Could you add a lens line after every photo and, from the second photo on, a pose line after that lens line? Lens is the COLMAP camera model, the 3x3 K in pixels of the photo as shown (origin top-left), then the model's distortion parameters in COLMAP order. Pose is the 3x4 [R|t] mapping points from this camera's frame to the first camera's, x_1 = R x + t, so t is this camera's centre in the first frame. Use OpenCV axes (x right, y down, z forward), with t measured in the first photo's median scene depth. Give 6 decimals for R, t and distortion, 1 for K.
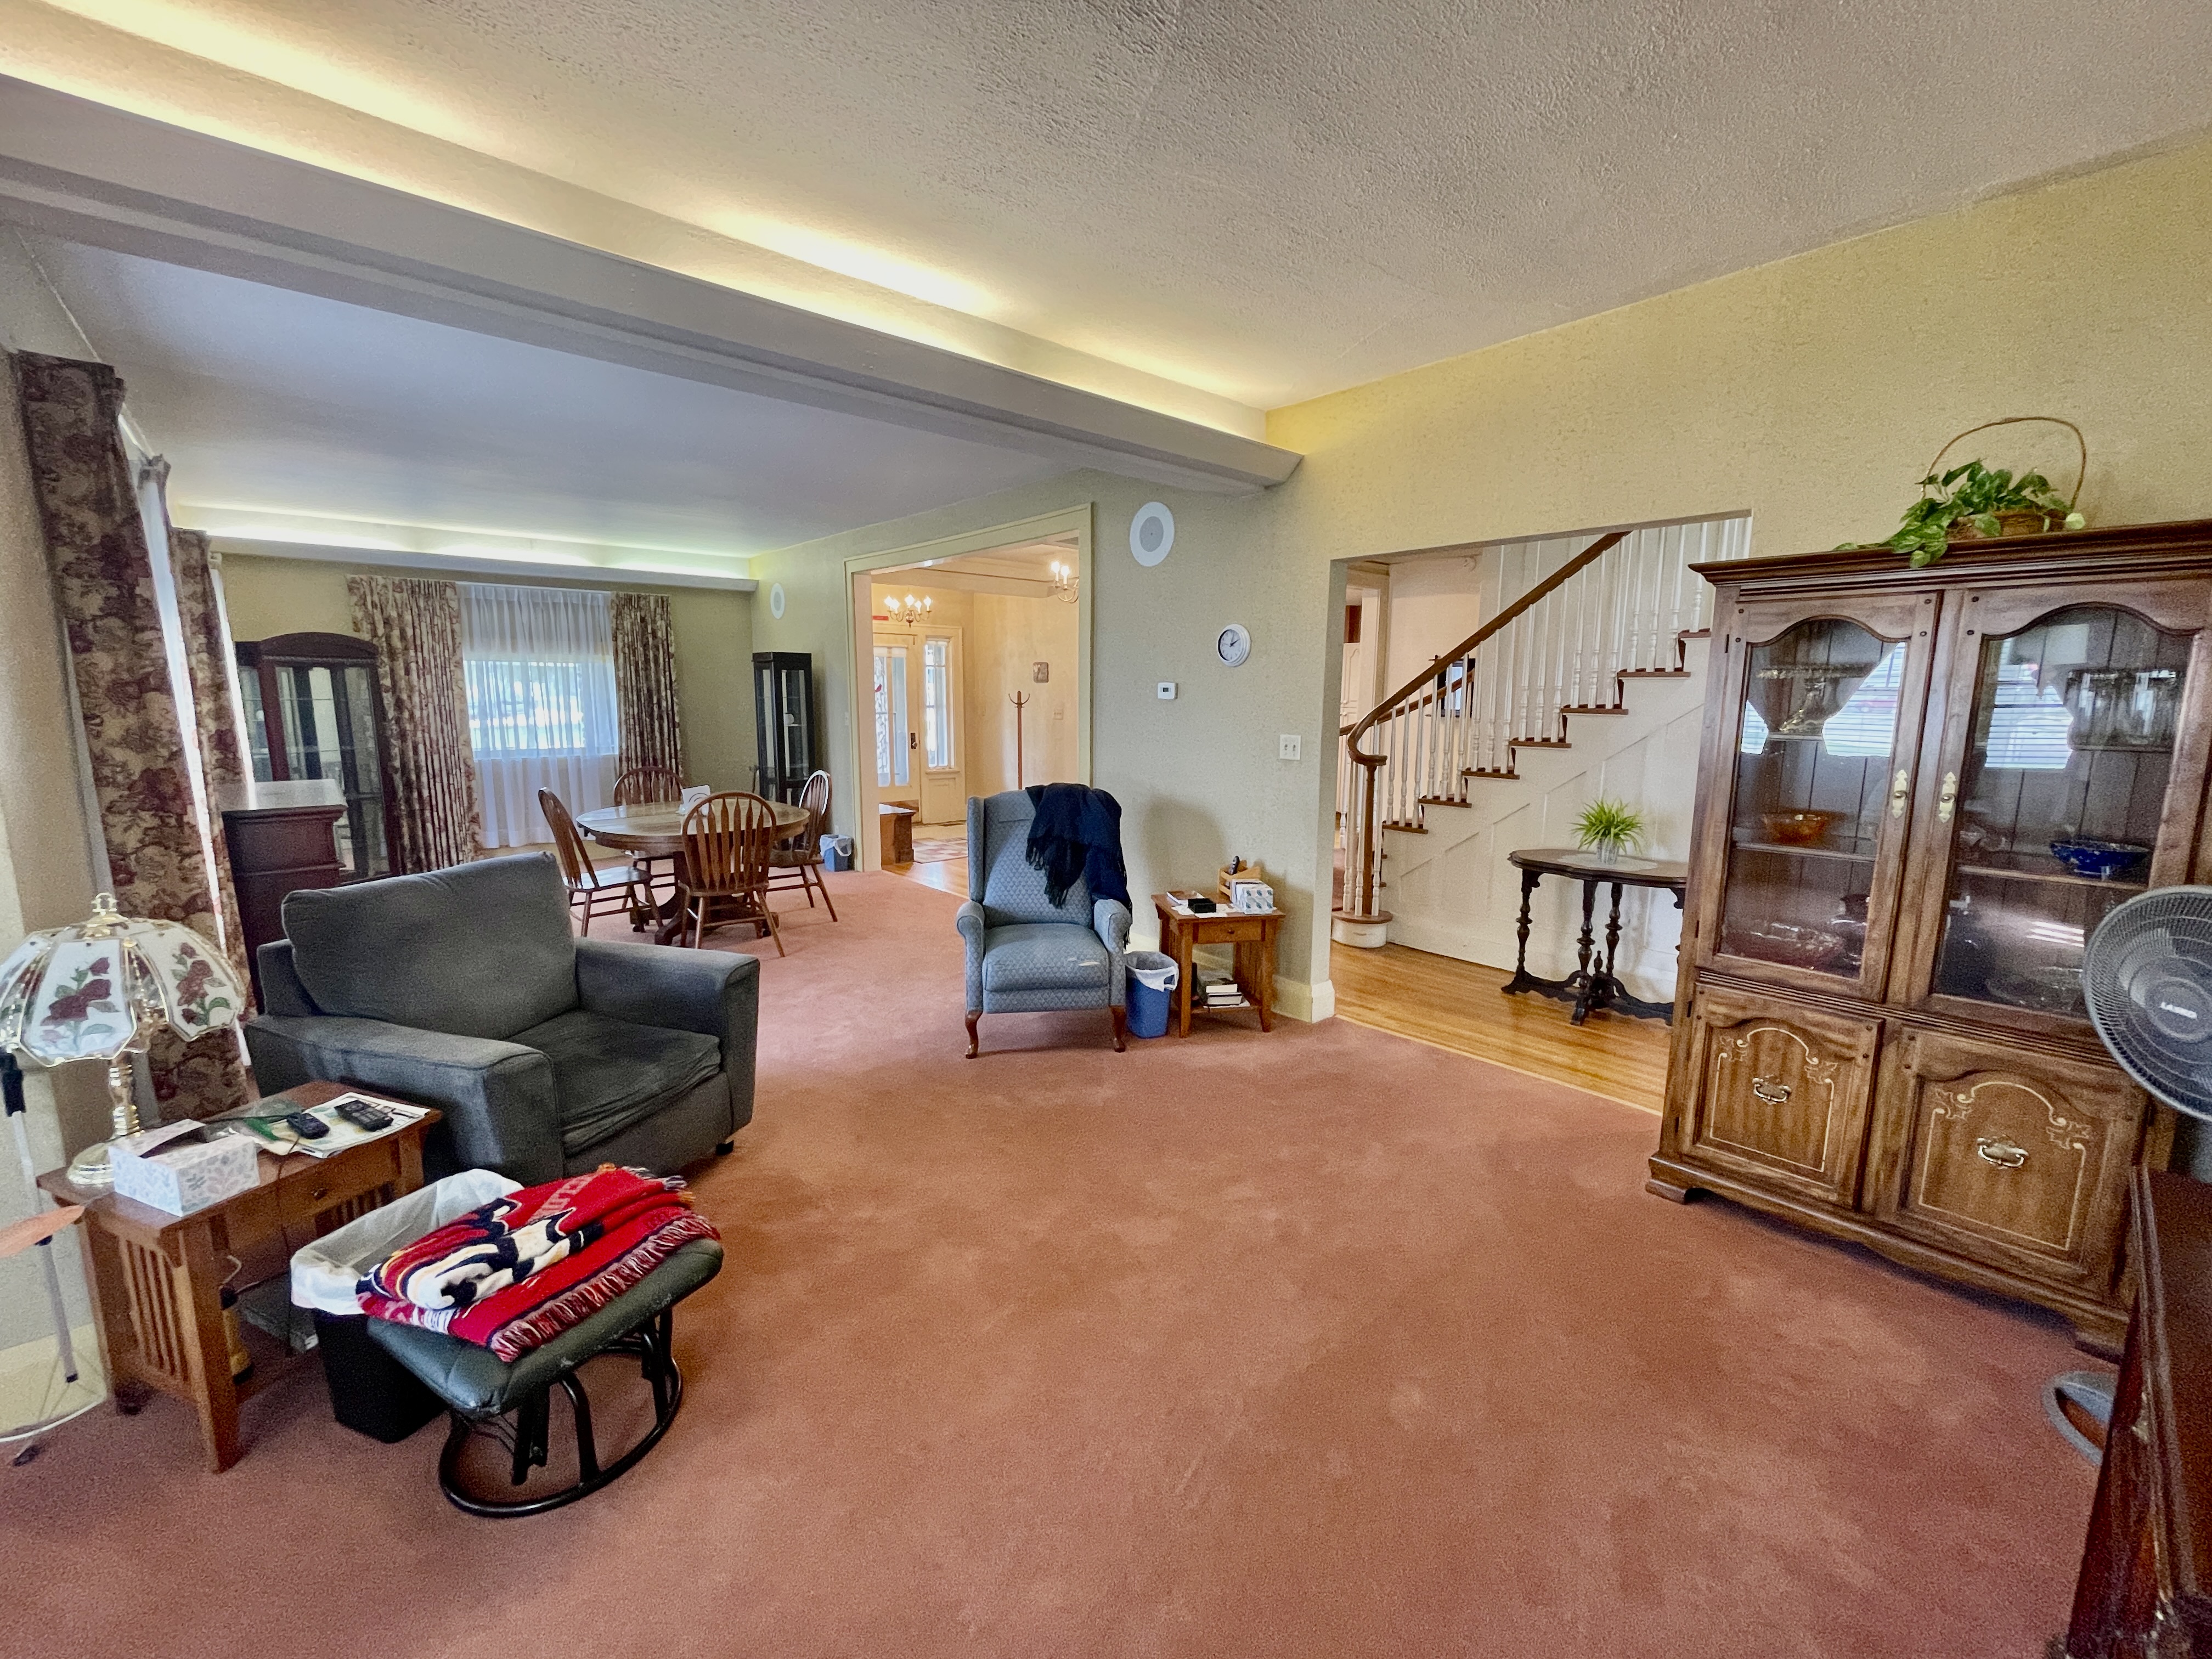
lens RADIAL K [[898.8, 0, 1106.0], [0, 898.8, 829.5], [0, 0, 1]] dist [-0.001064, 0.000528]
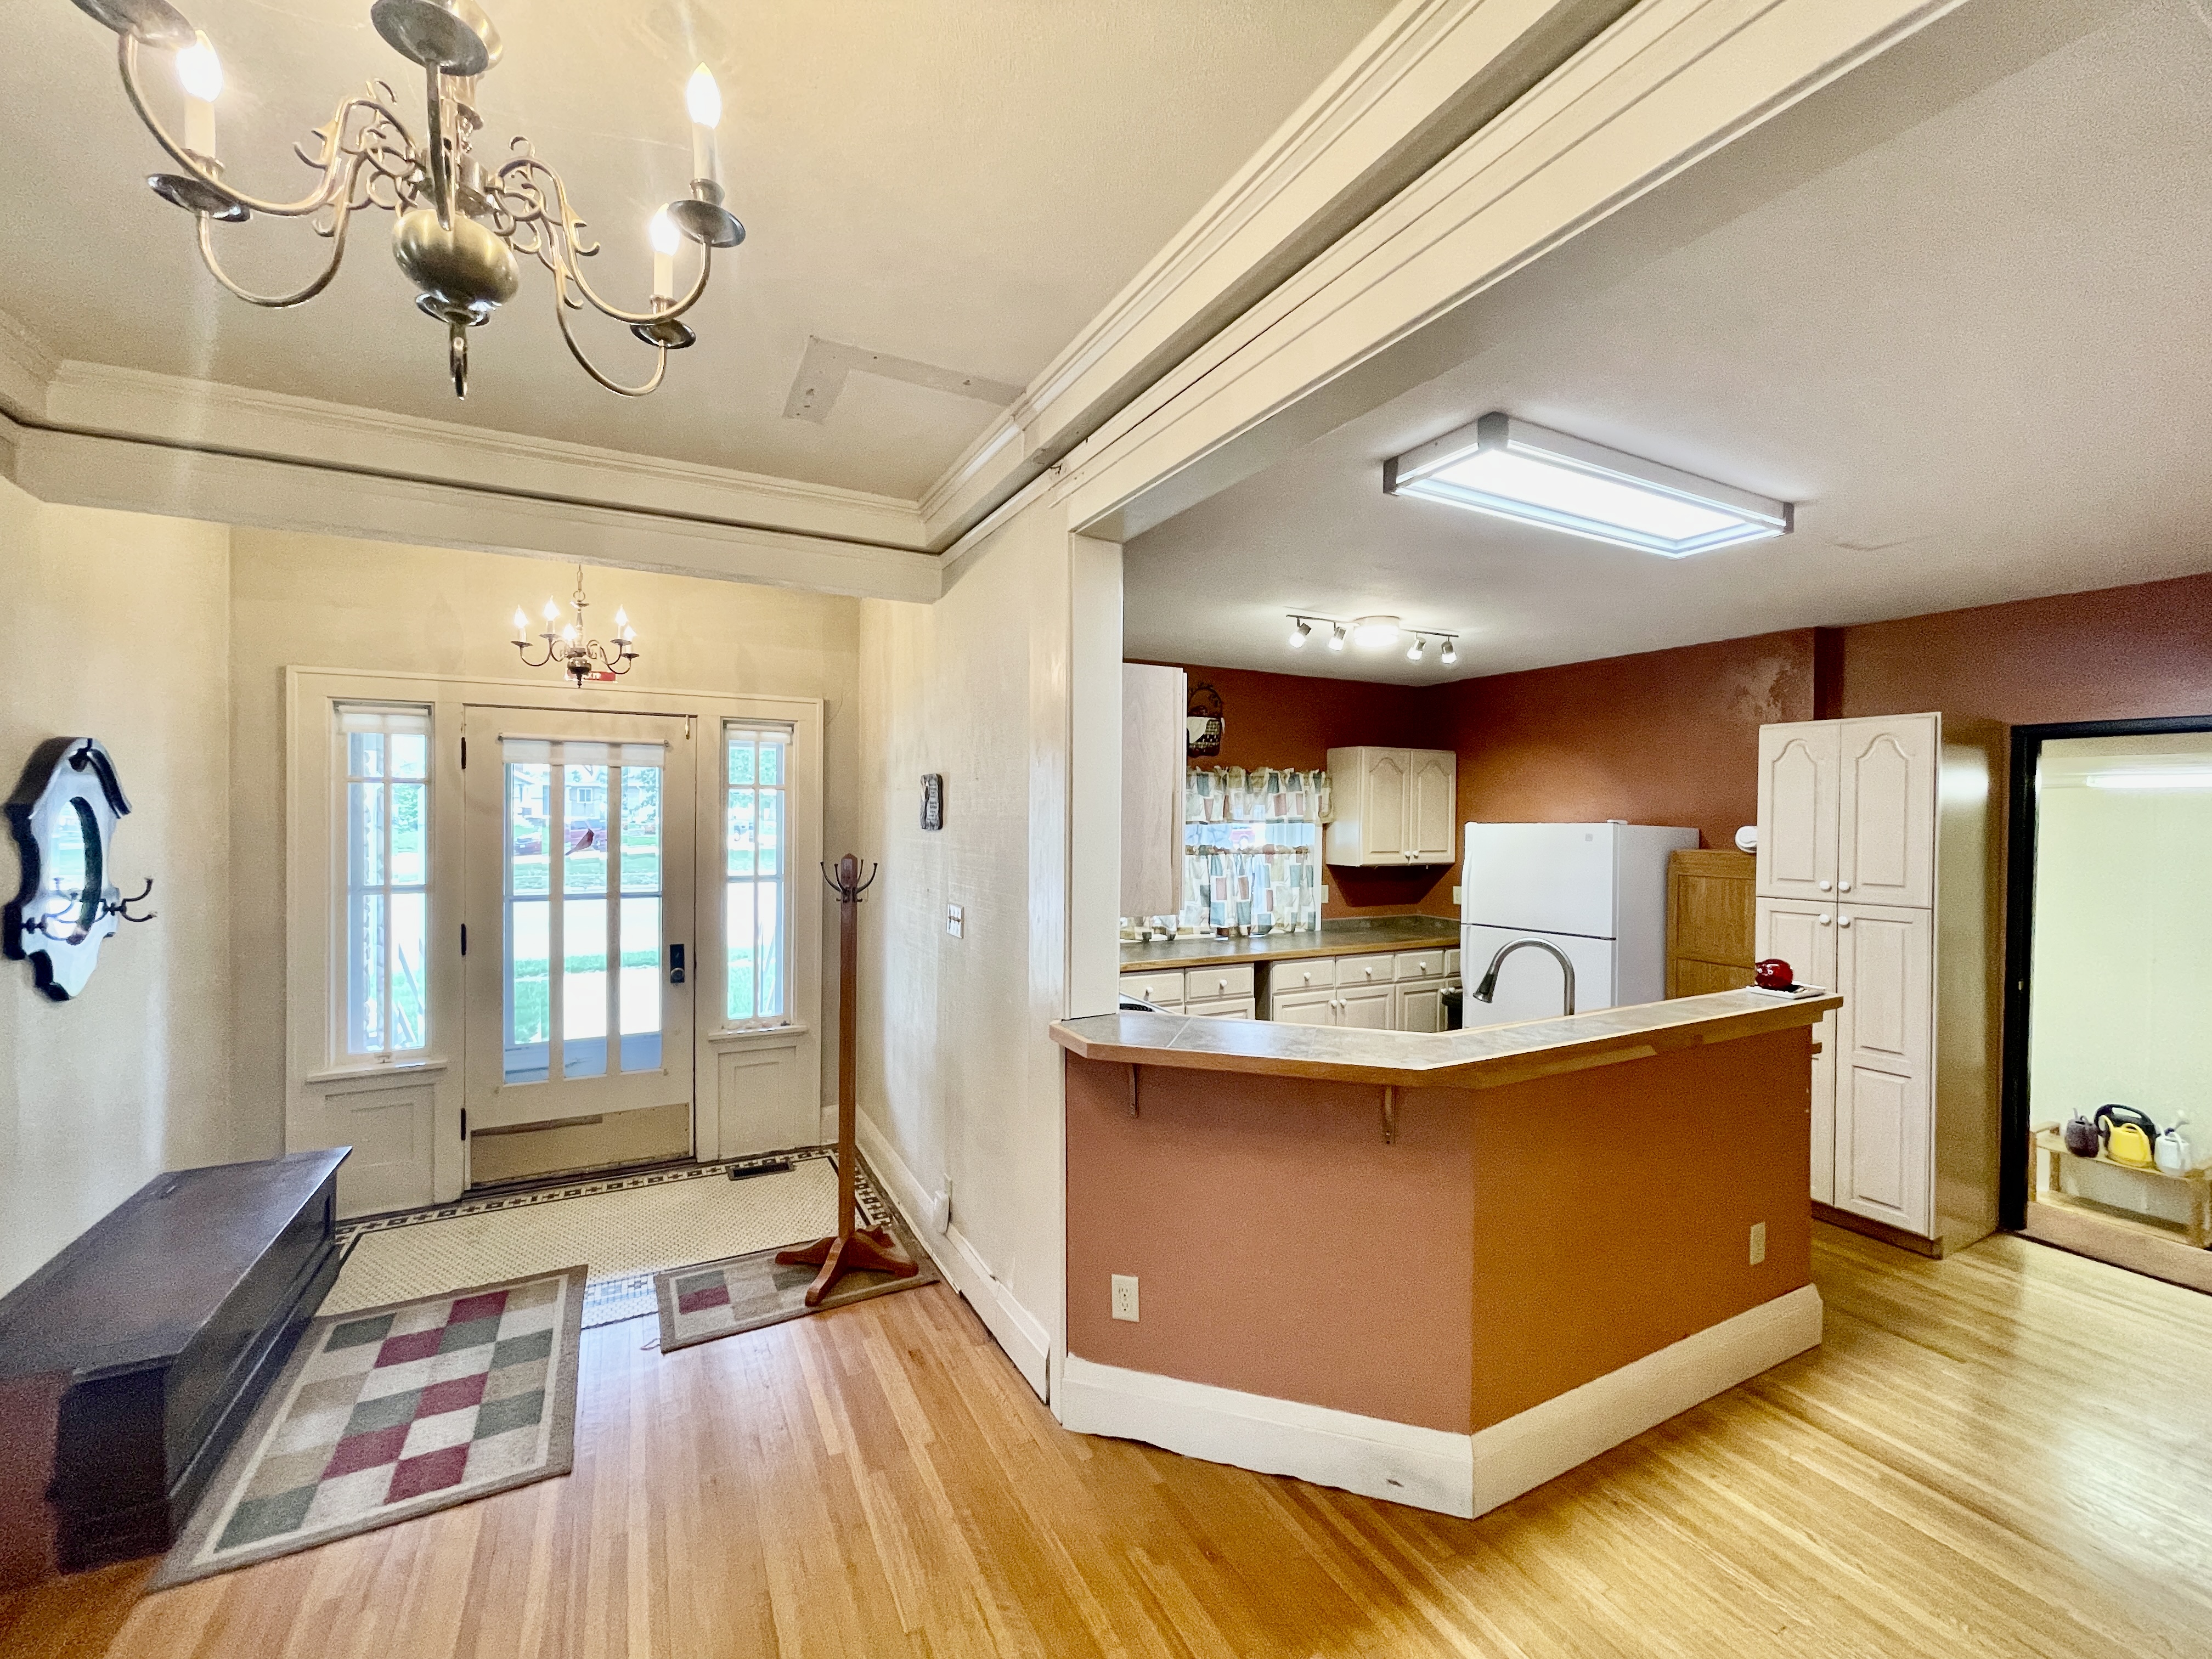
lens RADIAL K [[898.8, 0, 1106.0], [0, 898.8, 829.5], [0, 0, 1]] dist [-0.001064, 0.000528]
pose [[0.972931, 0.005234, -0.231036, 0.075438], [-0.037221, 0.990240, -0.134313, -0.111040], [0.228078, 0.139277, 0.963630, 0.628740]]
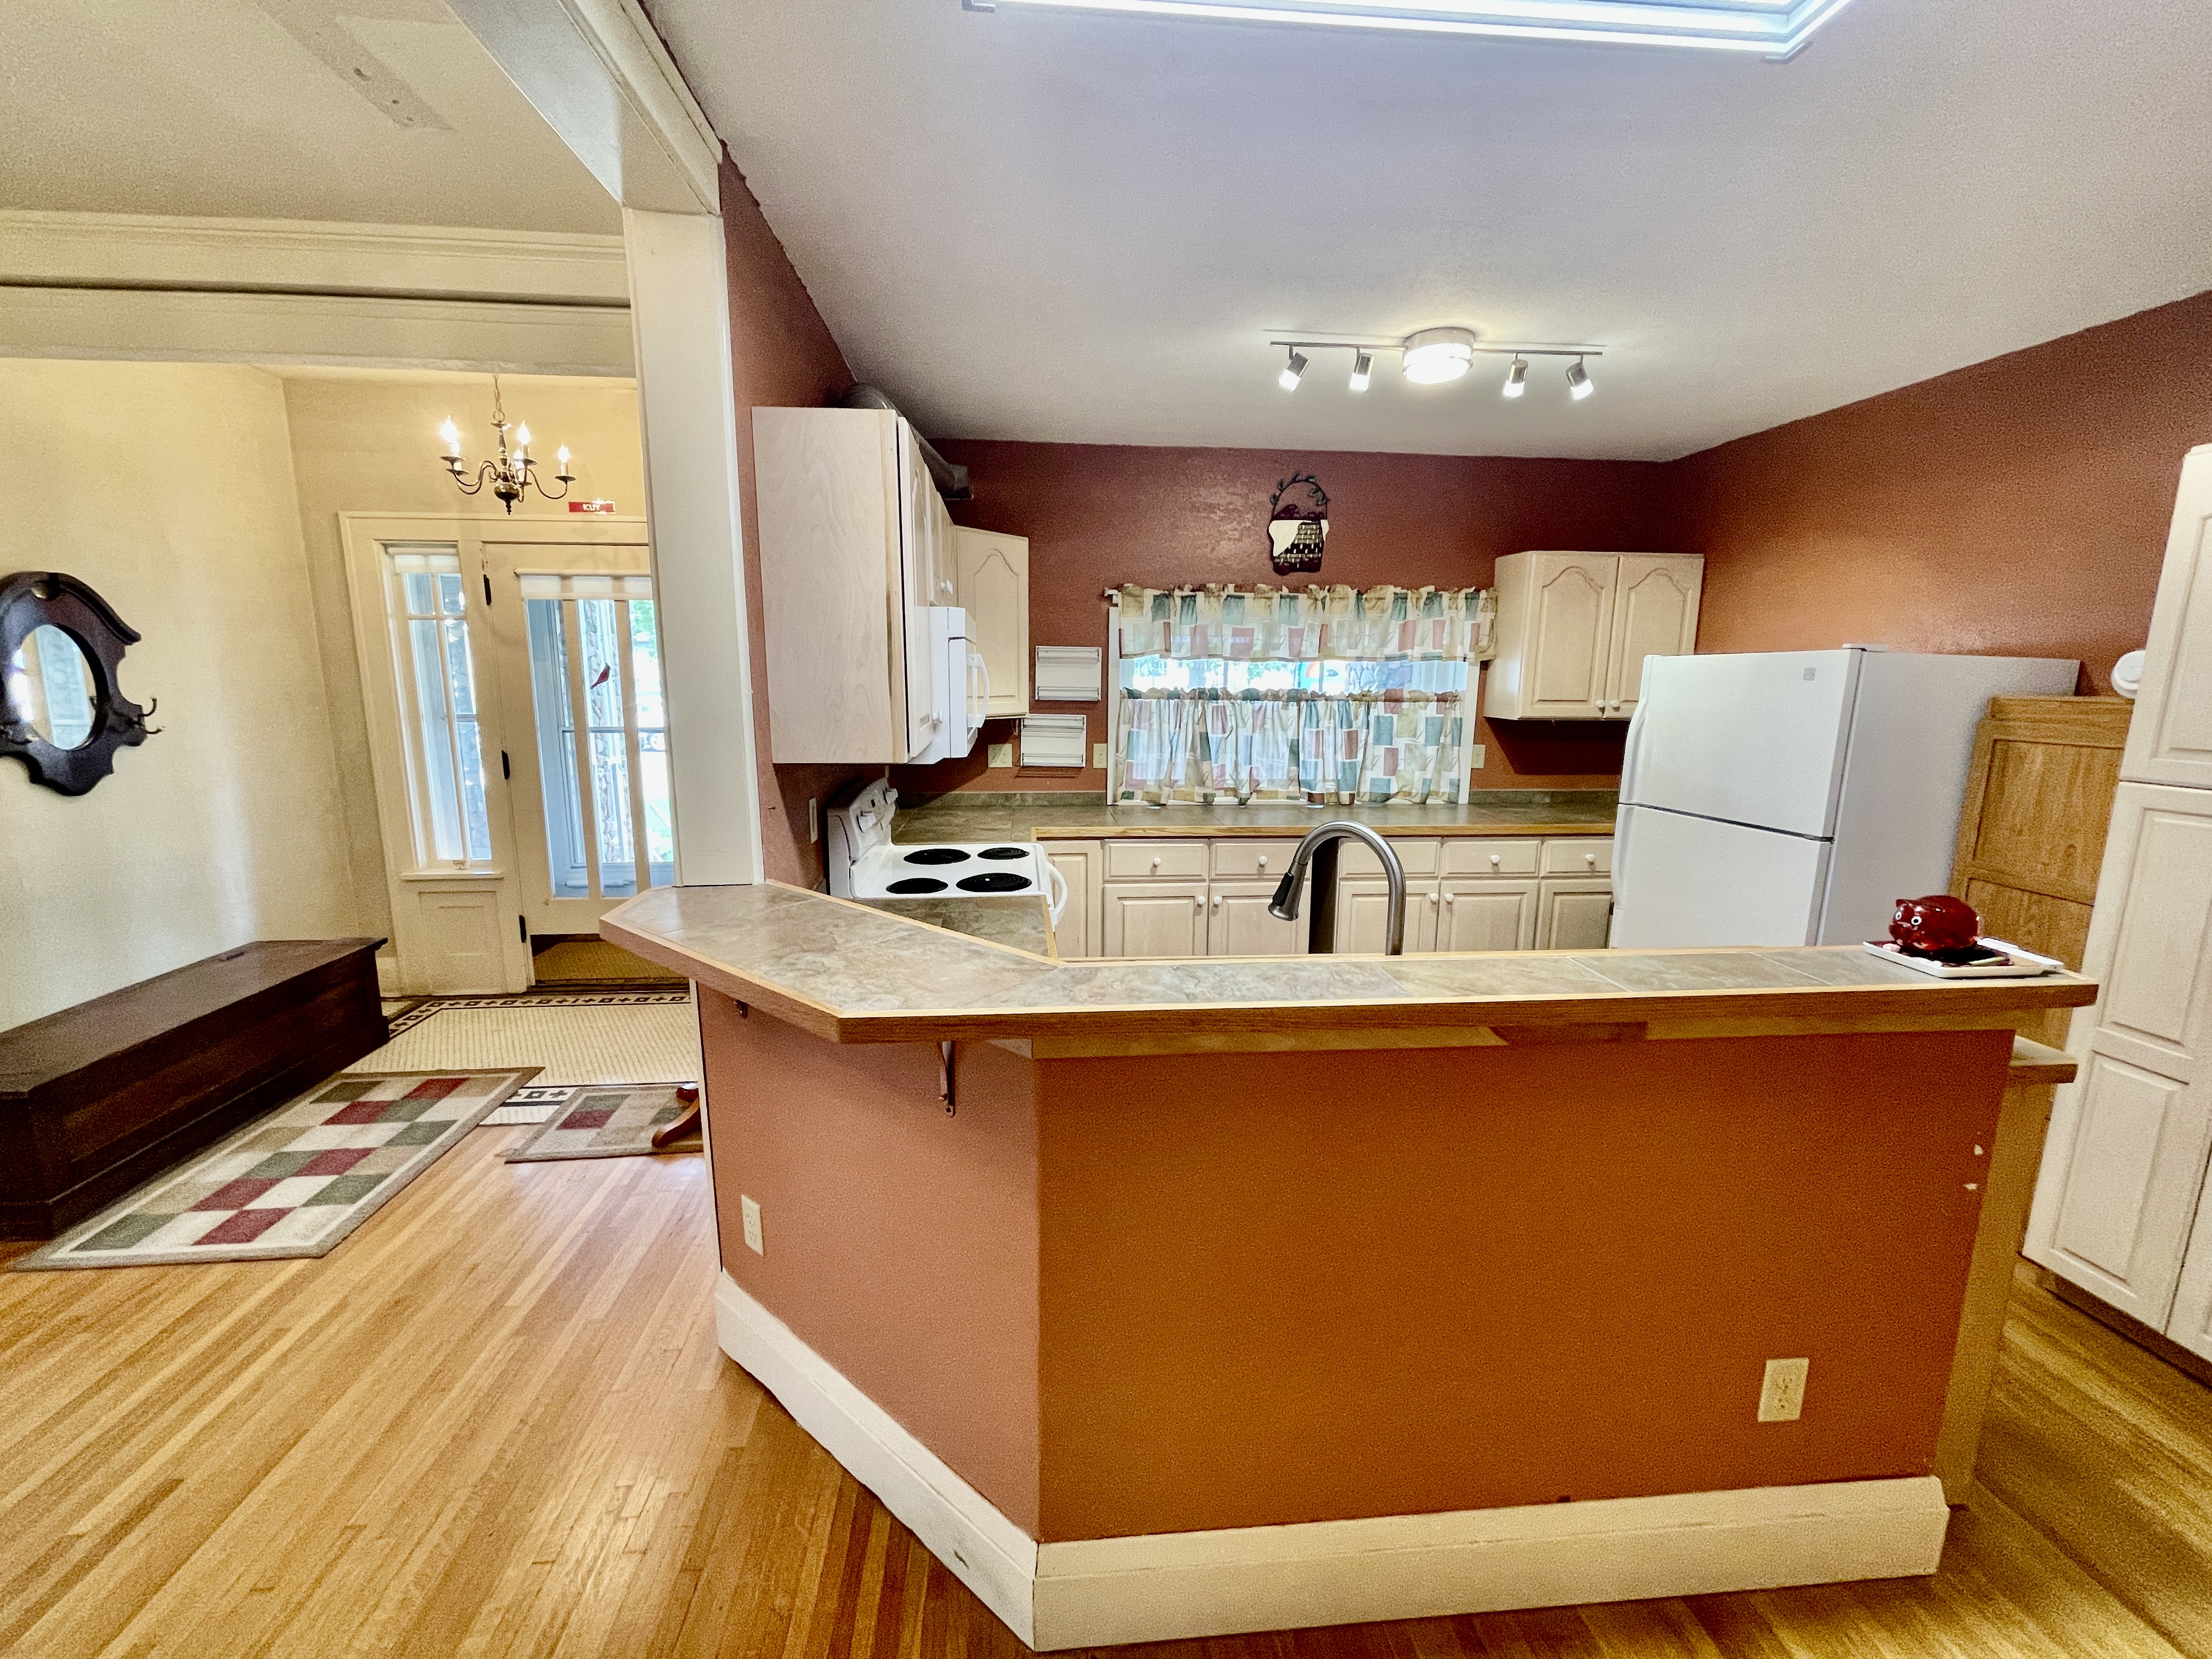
lens RADIAL K [[898.8, 0, 1106.0], [0, 898.8, 829.5], [0, 0, 1]] dist [-0.001064, 0.000528]
pose [[0.807718, 0.103278, -0.580452, 0.190584], [-0.092115, 0.994553, 0.048777, -0.121839], [0.582328, 0.014071, 0.812832, 0.761527]]
